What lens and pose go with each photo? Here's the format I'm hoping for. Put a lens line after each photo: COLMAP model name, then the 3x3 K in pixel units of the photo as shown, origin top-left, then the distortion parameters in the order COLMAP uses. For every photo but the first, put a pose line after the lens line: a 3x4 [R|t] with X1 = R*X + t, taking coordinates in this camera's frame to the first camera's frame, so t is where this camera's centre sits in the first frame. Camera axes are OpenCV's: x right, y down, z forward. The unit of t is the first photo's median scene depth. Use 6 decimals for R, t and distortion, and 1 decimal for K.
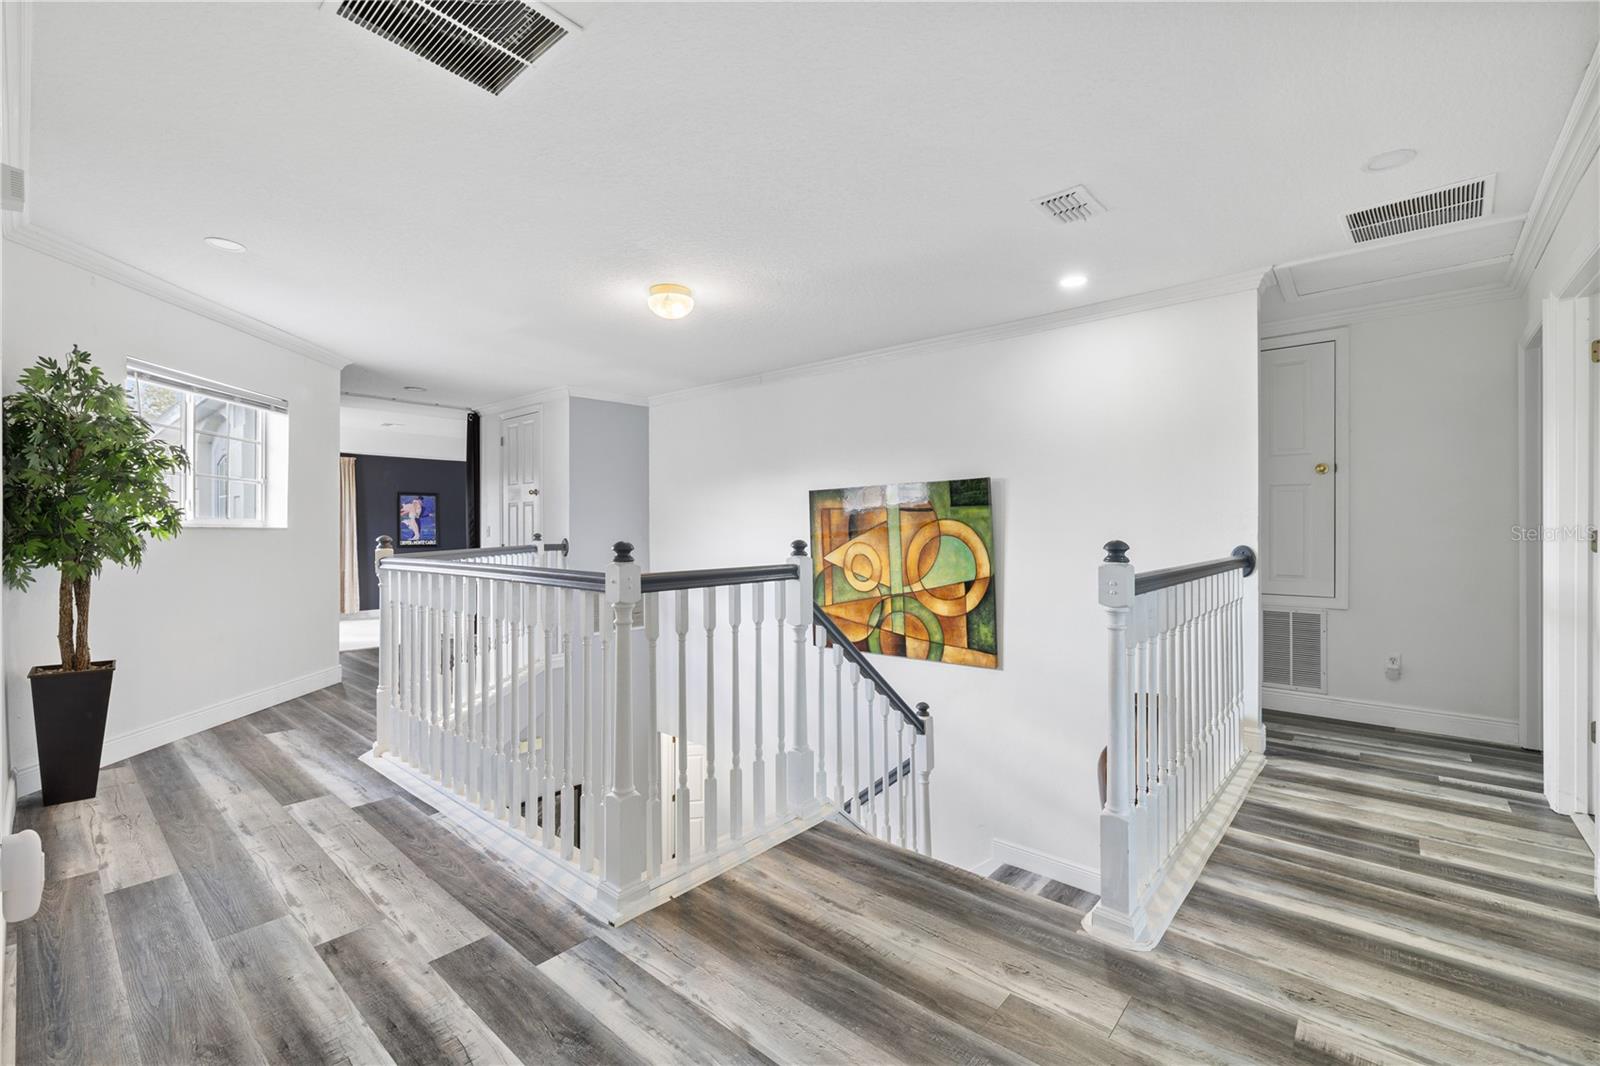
lens RADIAL K [[678.0, 0, 813.5], [0, 678.0, 528.6], [0, 0, 1]] dist [-0.000243, 0.000952]
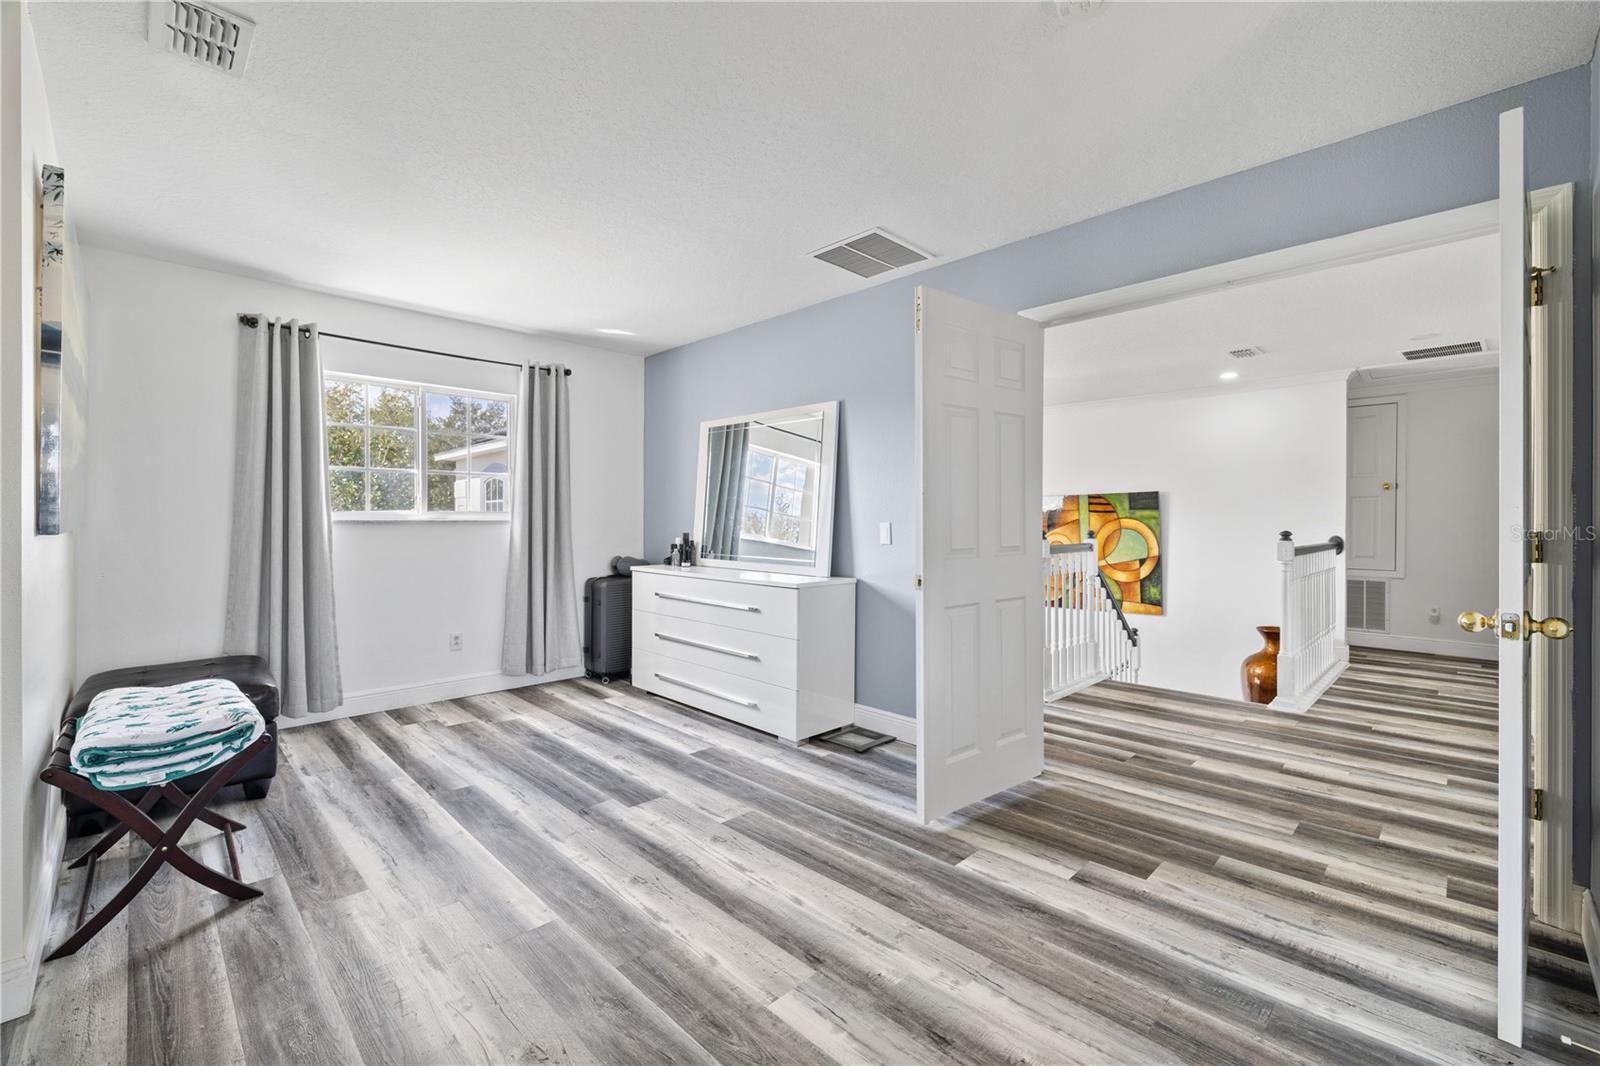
lens RADIAL K [[678.0, 0, 801.5], [0, 678.0, 522.6], [0, 0, 1]] dist [-0.000243, 0.000952]
pose [[0.997305, 0.008544, -0.072872, -0.442765], [-0.008383, 0.999962, 0.002517, -0.001158], [0.072890, -0.001899, 0.997338, -0.602506]]
